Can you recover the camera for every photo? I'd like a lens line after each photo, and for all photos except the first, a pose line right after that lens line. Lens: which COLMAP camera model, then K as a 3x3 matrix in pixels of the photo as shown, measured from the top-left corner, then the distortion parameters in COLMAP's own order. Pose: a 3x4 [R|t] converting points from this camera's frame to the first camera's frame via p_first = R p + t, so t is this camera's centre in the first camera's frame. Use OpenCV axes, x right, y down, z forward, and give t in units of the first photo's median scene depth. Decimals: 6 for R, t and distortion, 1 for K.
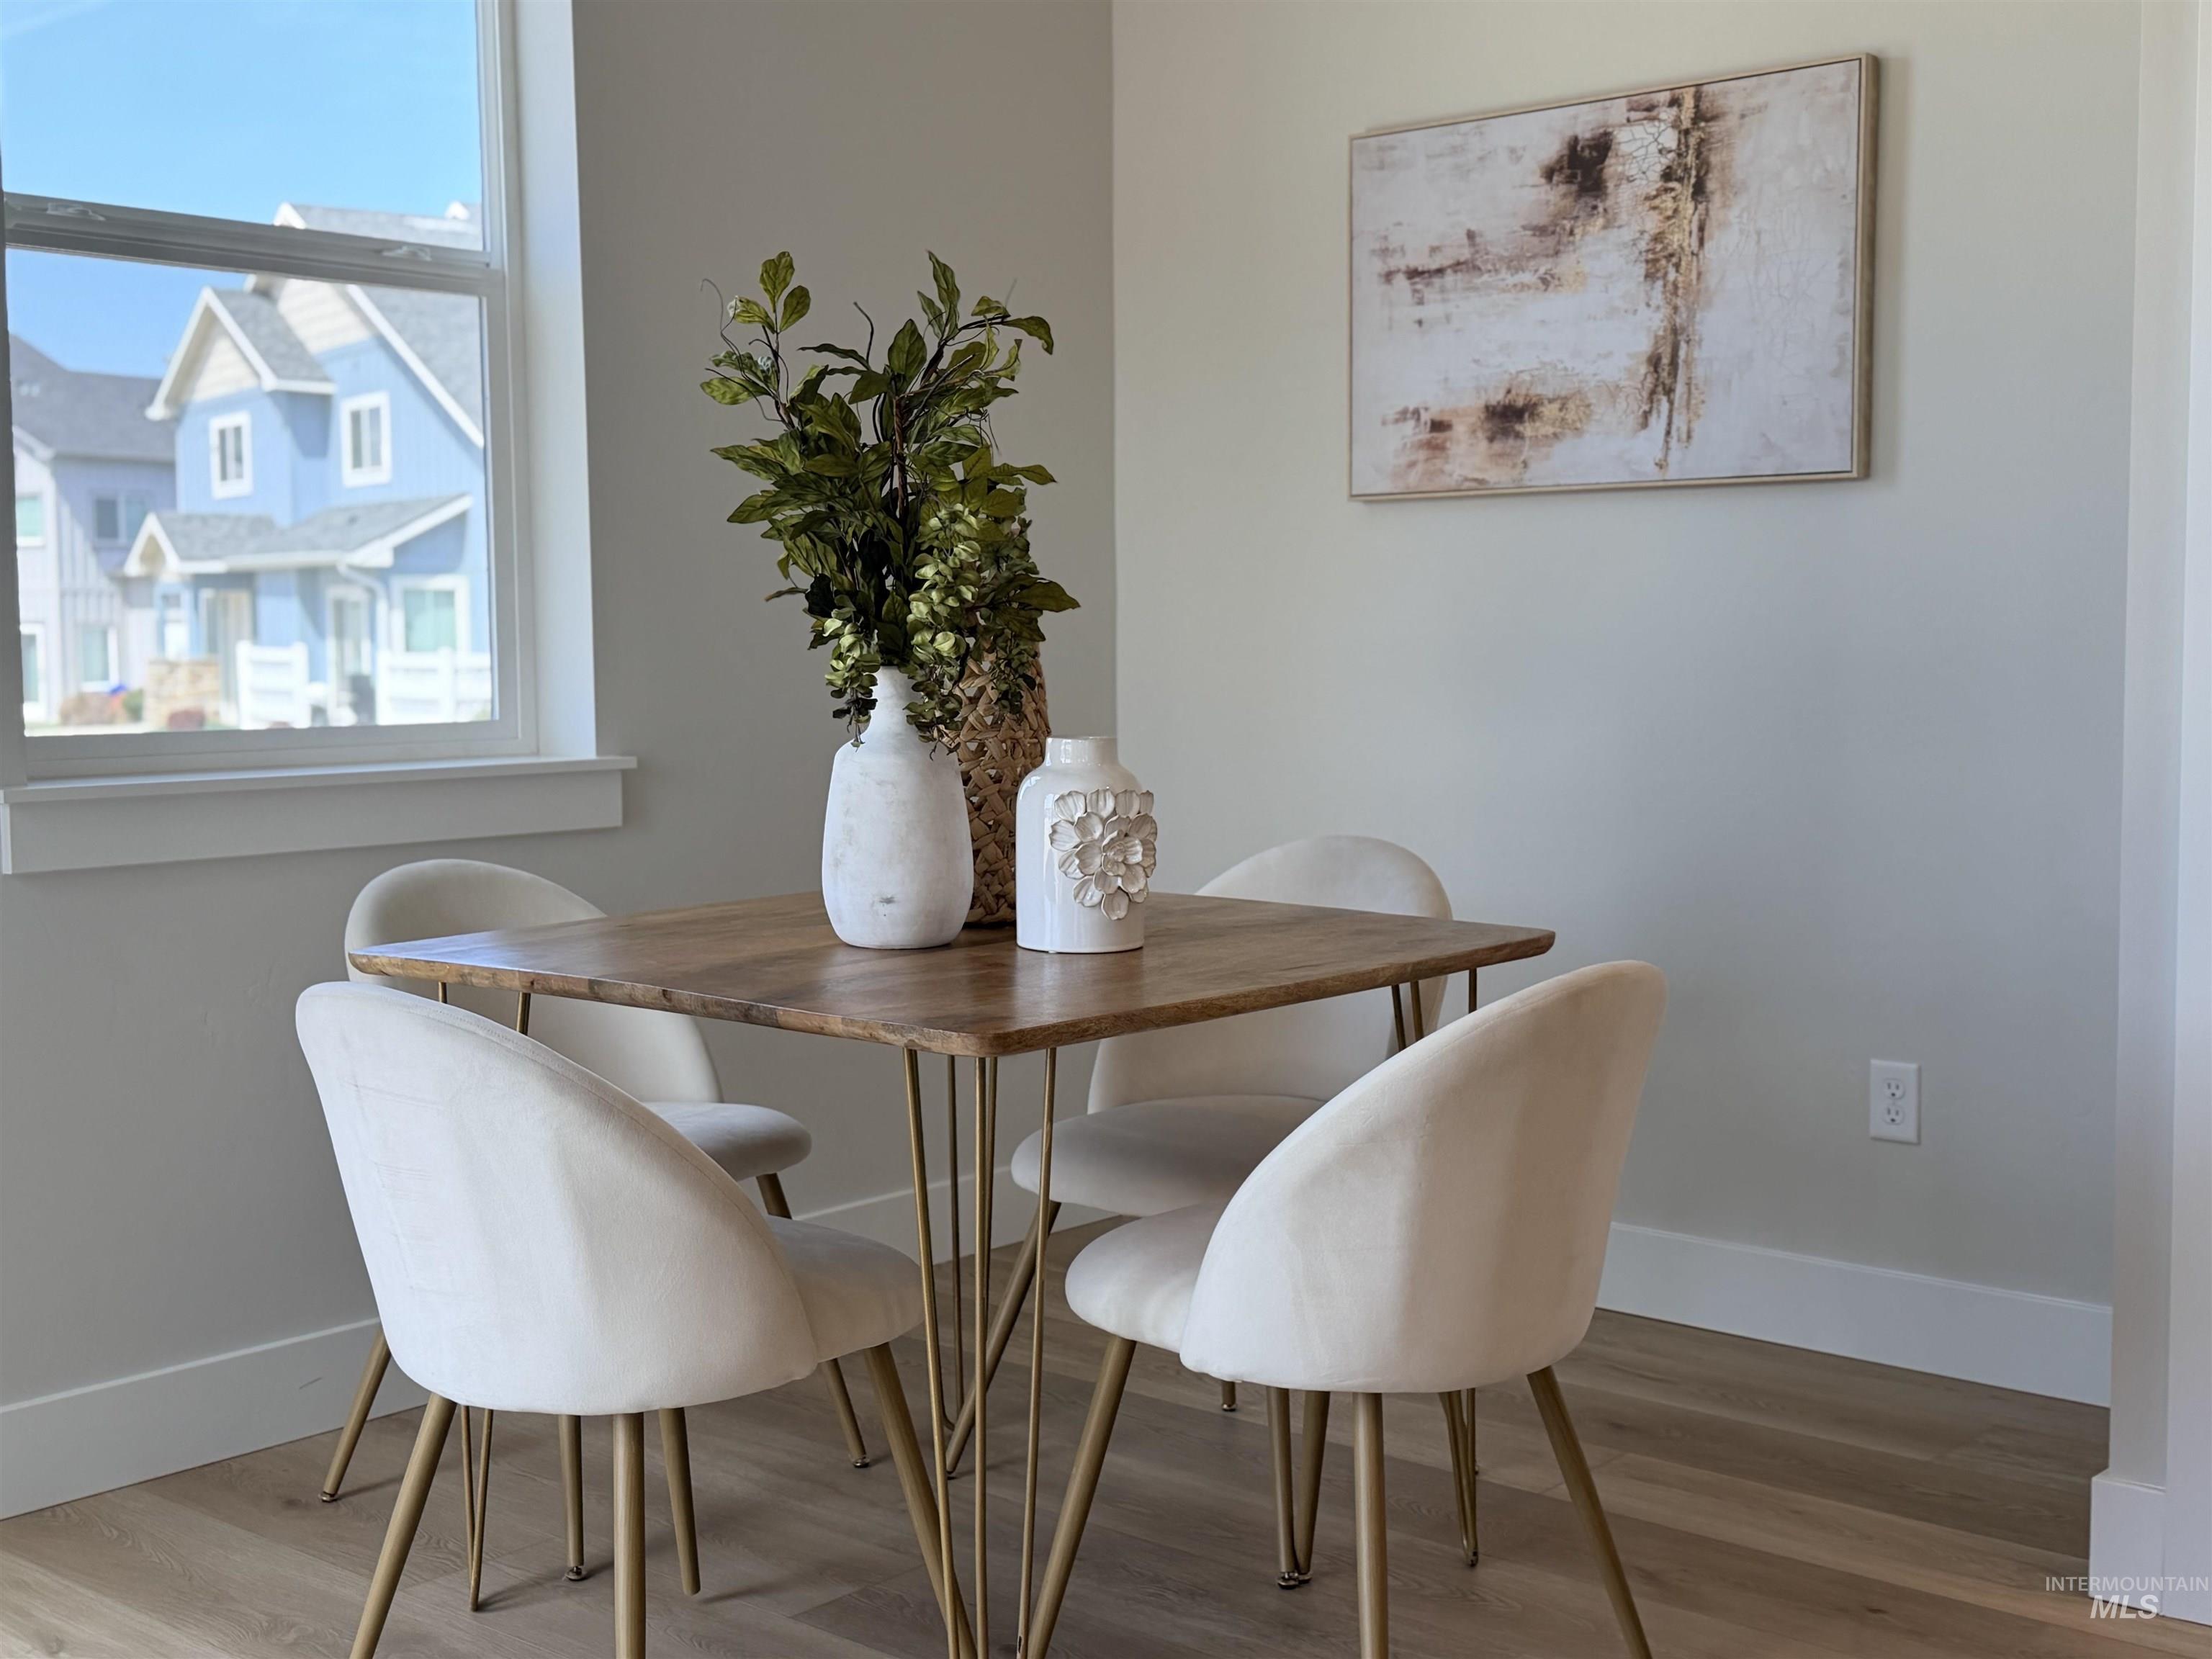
lens RADIAL K [[2601.9, 0, 1106.0], [0, 2601.9, 829.5], [0, 0, 1]] dist [0.192954, -0.443983]
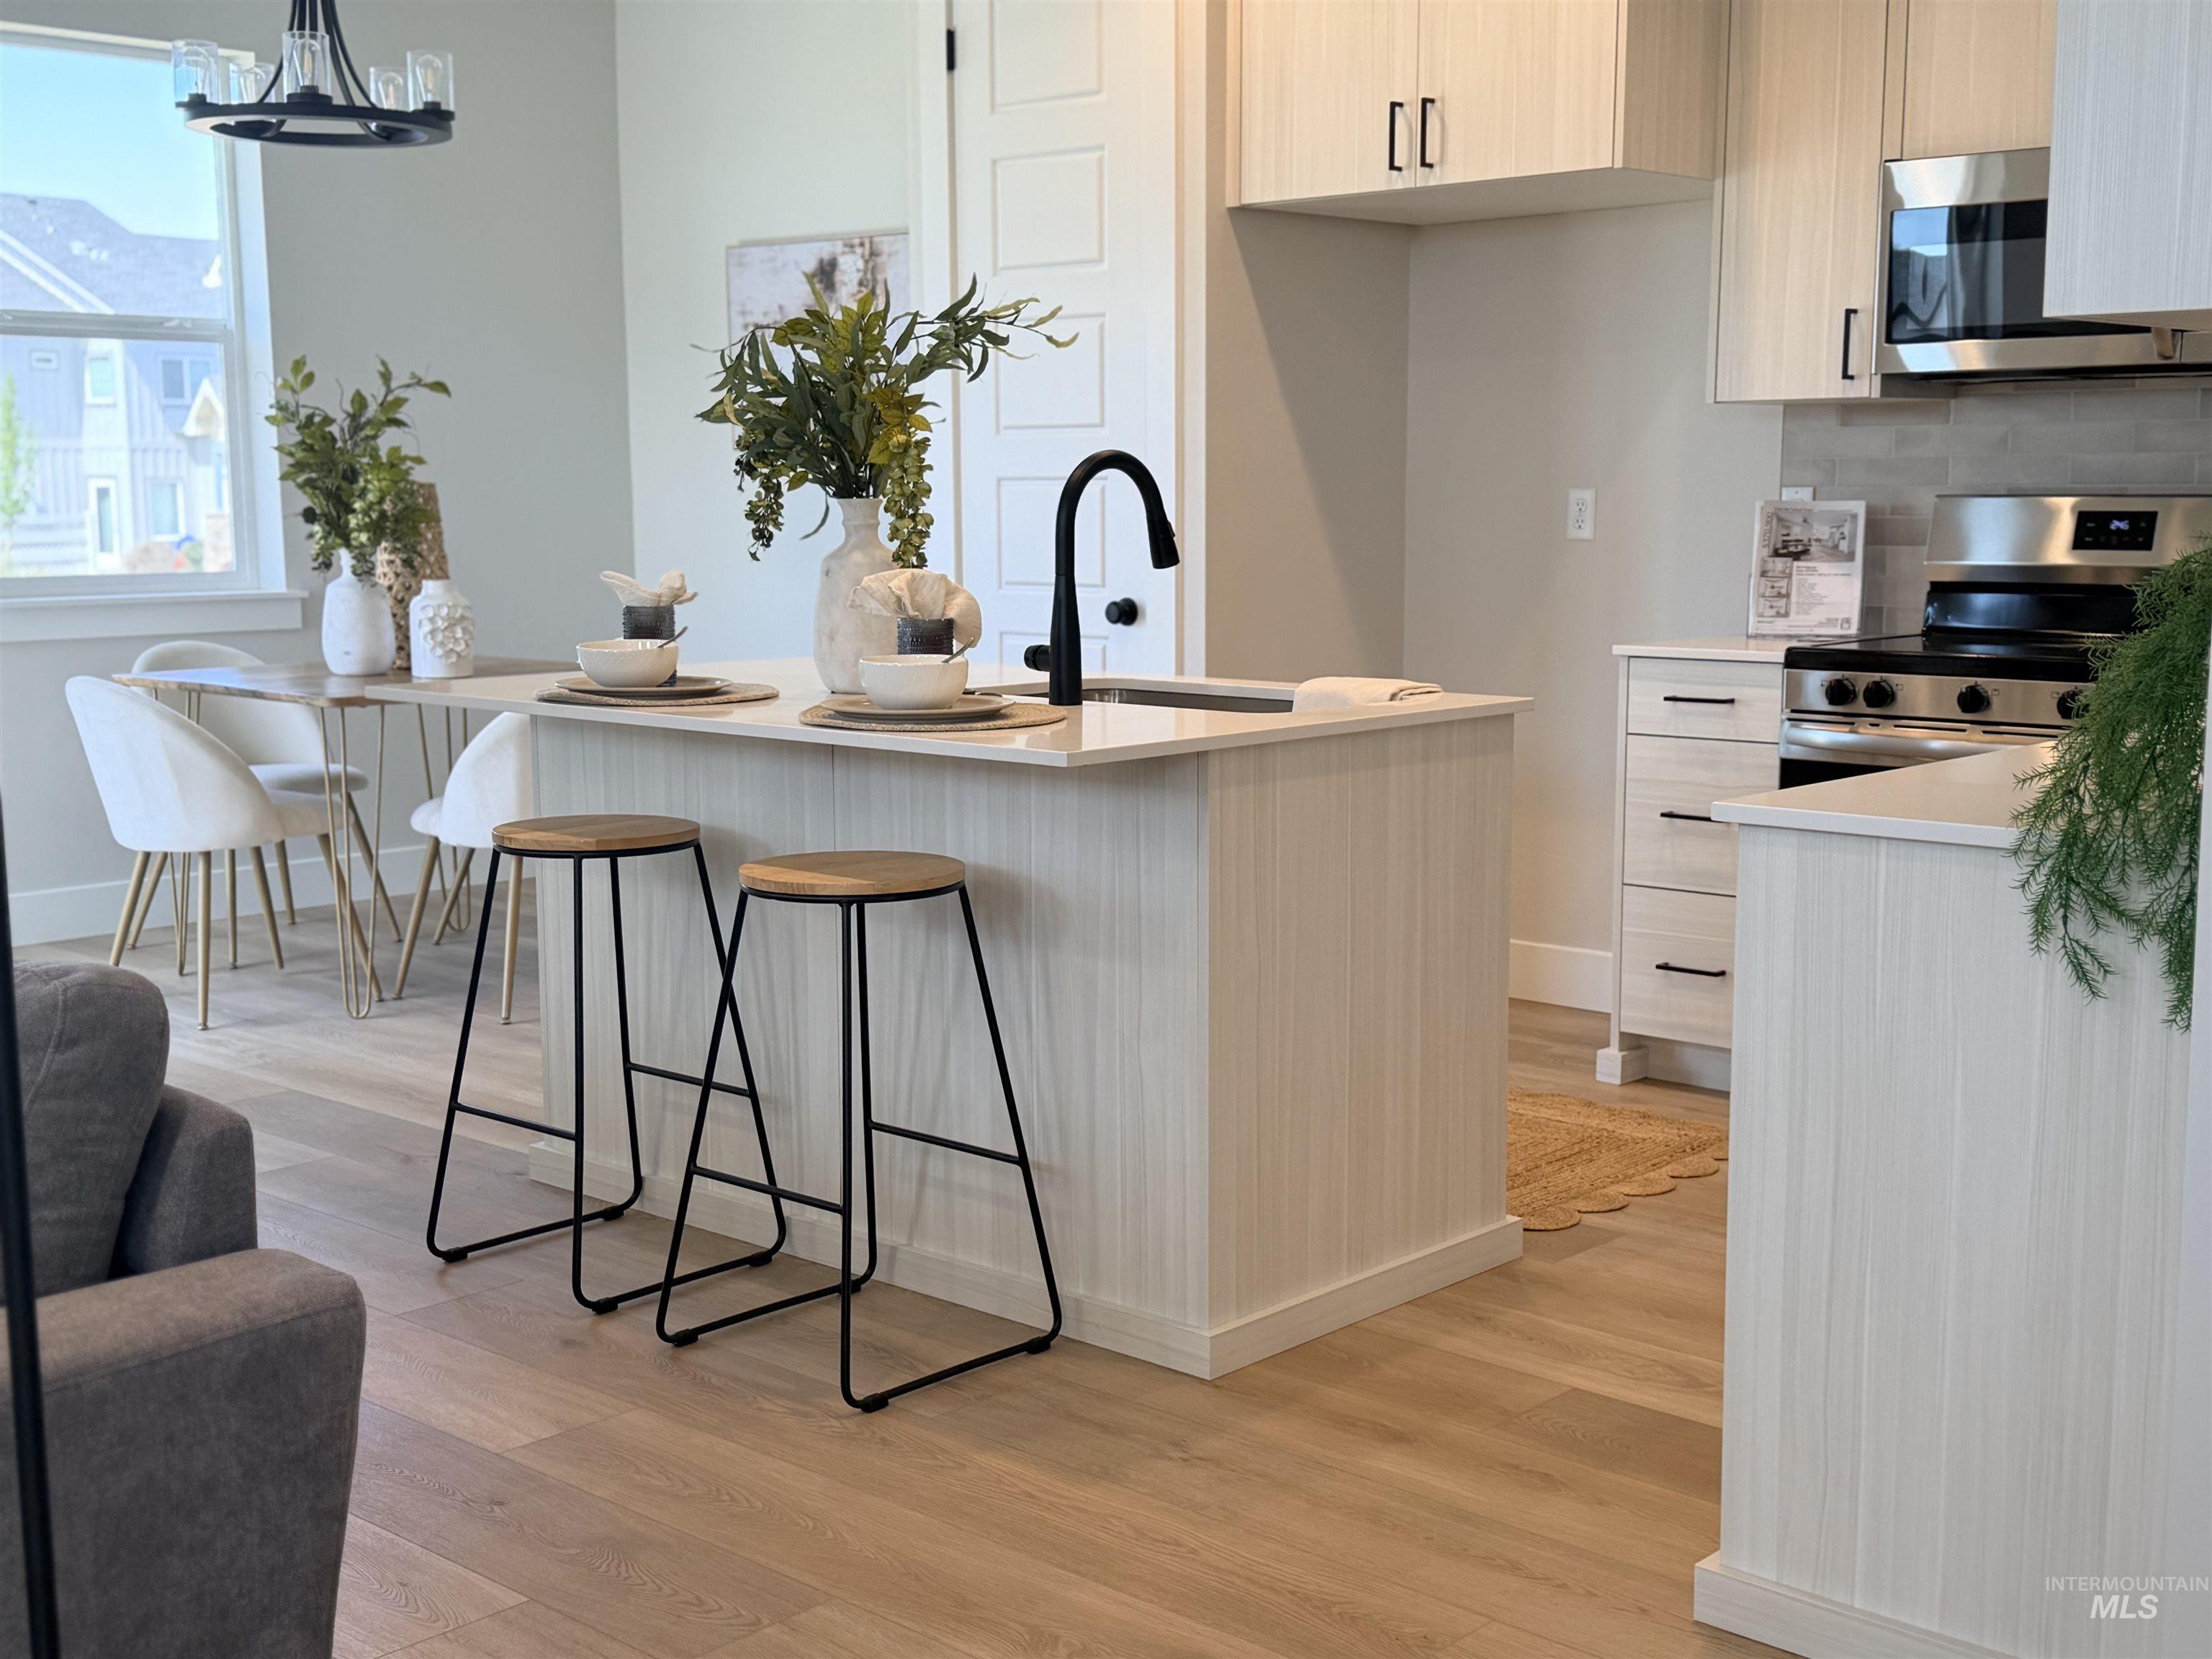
lens RADIAL K [[2604.1, 0, 1106.0], [0, 2604.1, 829.5], [0, 0, 1]] dist [0.237921, -0.557162]
pose [[0.999452, 0.007570, -0.032211, 0.443156], [-0.005801, 0.998487, 0.054686, 0.034829], [0.032576, -0.054469, 0.997984, -0.862786]]
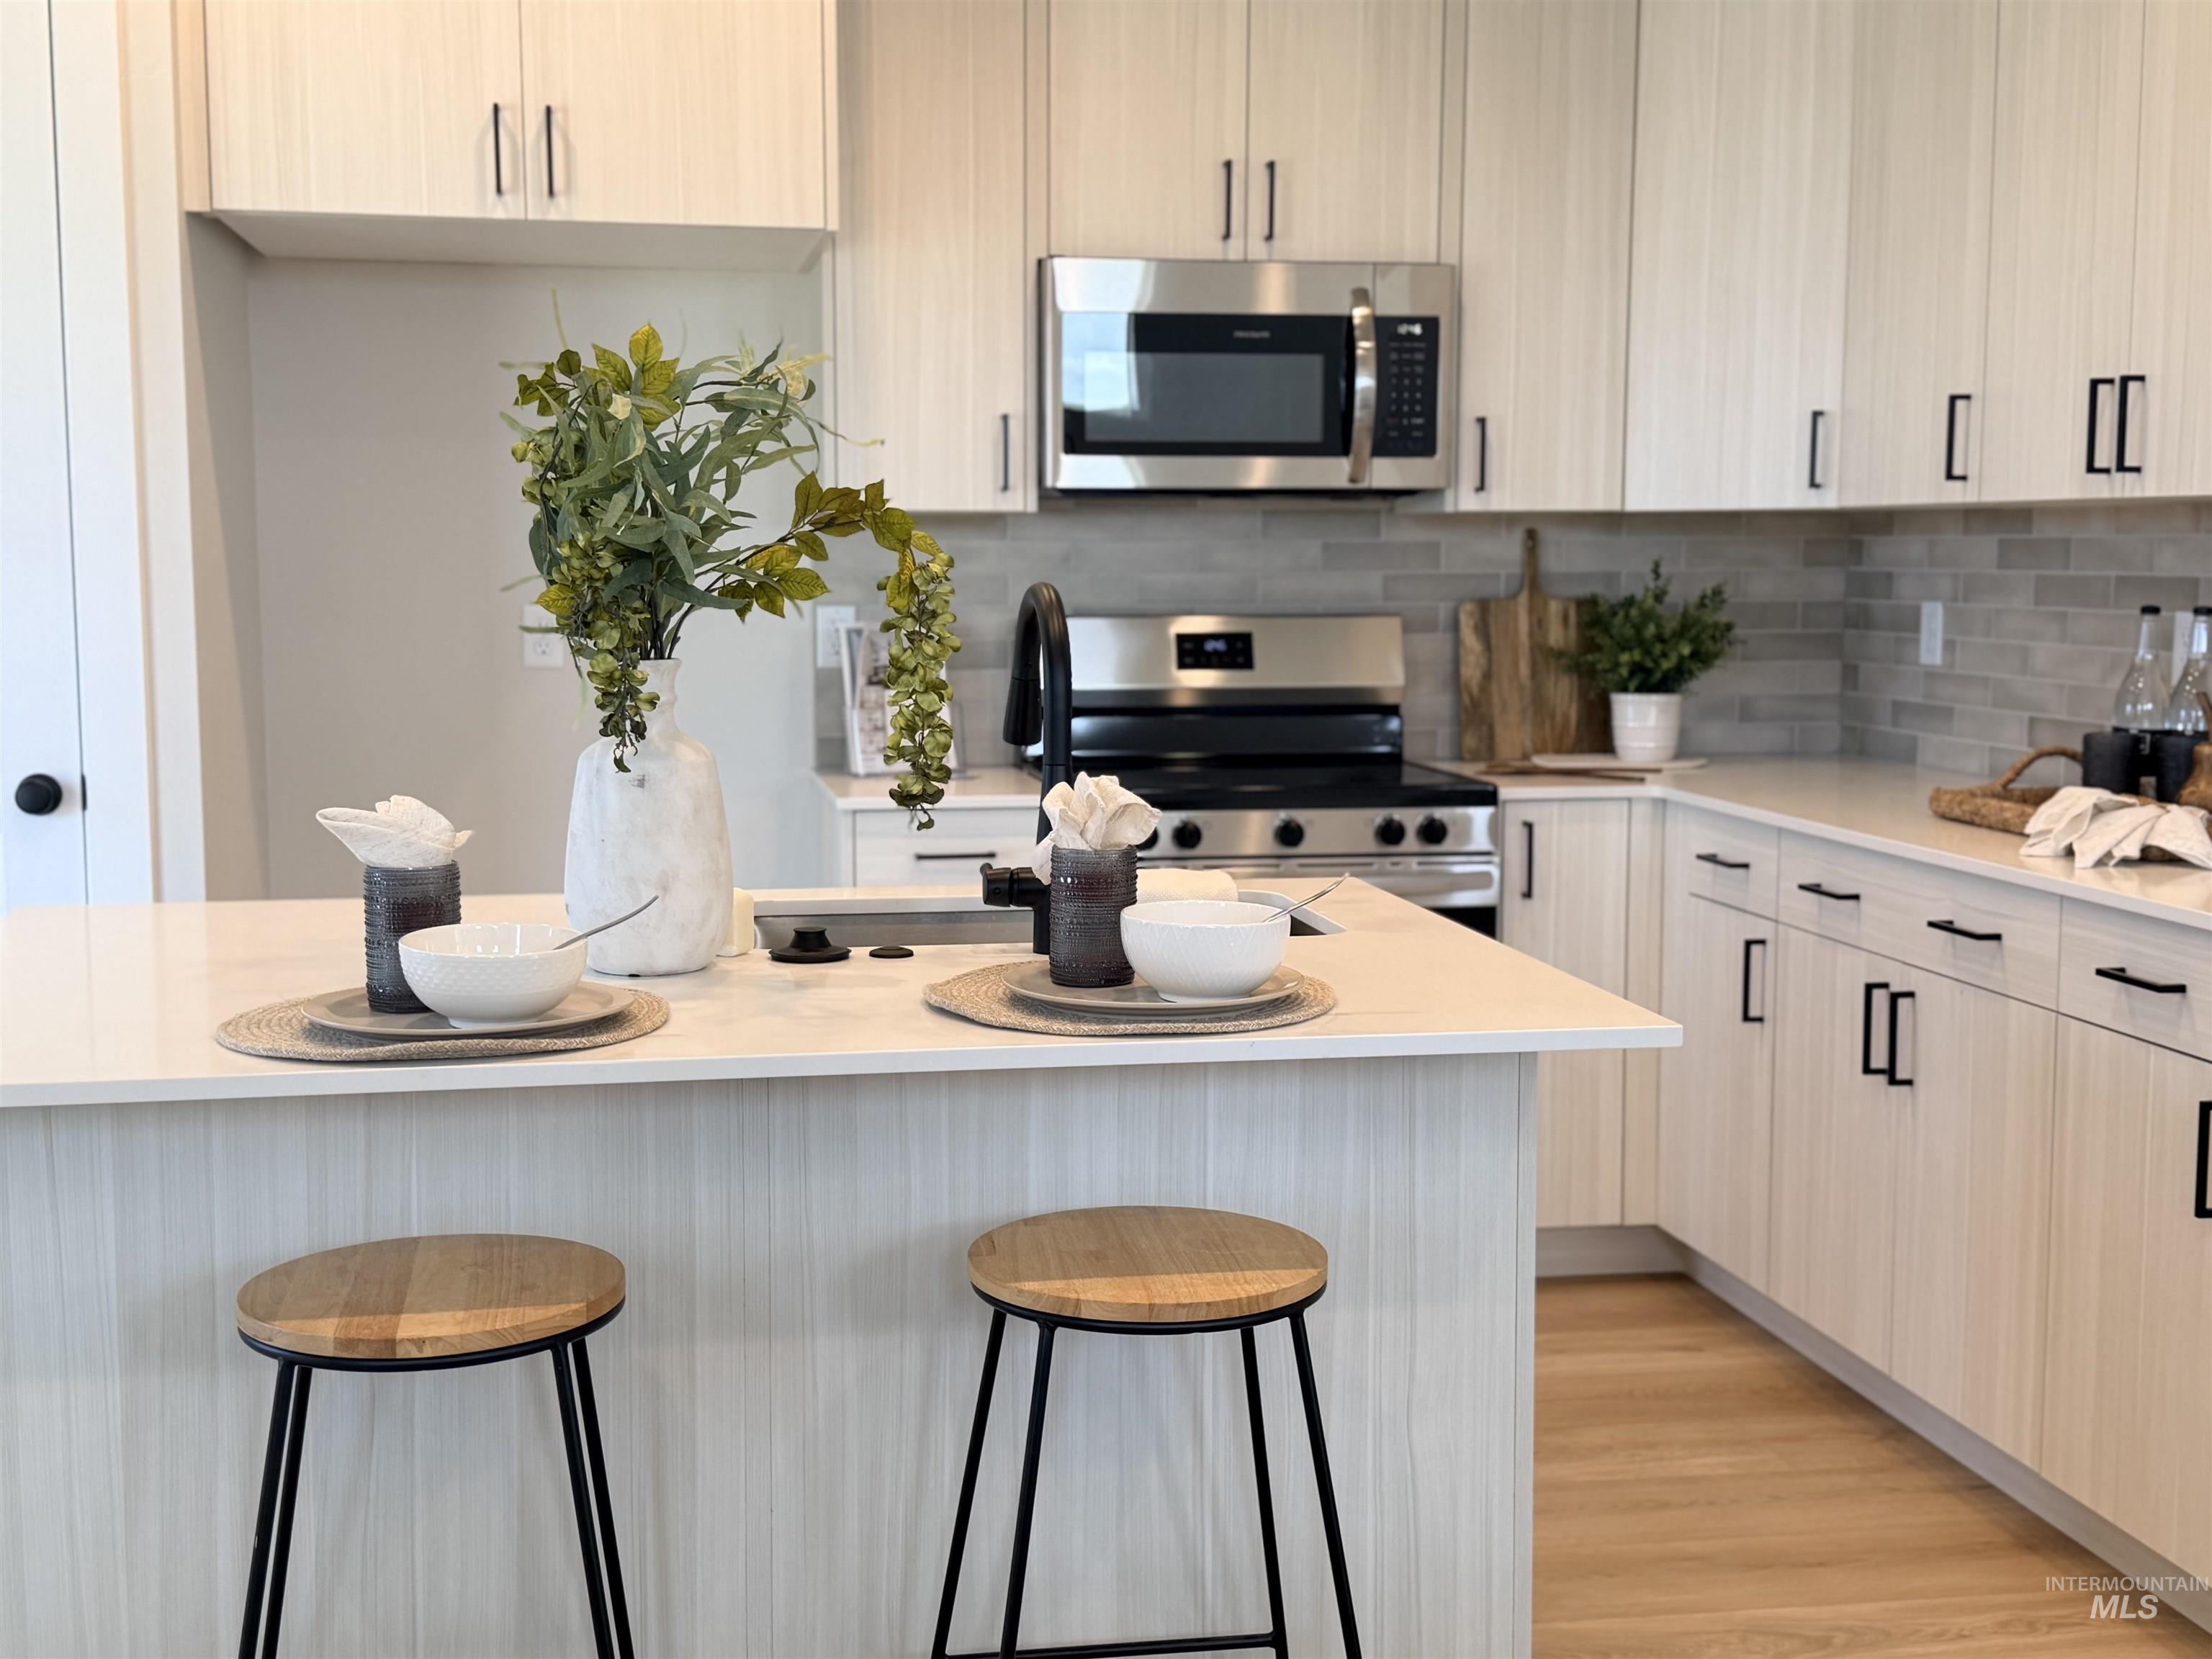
lens RADIAL K [[2596.2, 0, 1064.1], [0, 2596.2, 852.0], [0, 0, 1]] dist [0.179705, -0.382254]
pose [[0.641641, -0.083254, 0.762473, -0.105431], [0.057489, 0.996515, 0.060431, -0.023692], [-0.764847, 0.005059, 0.644192, -0.318061]]
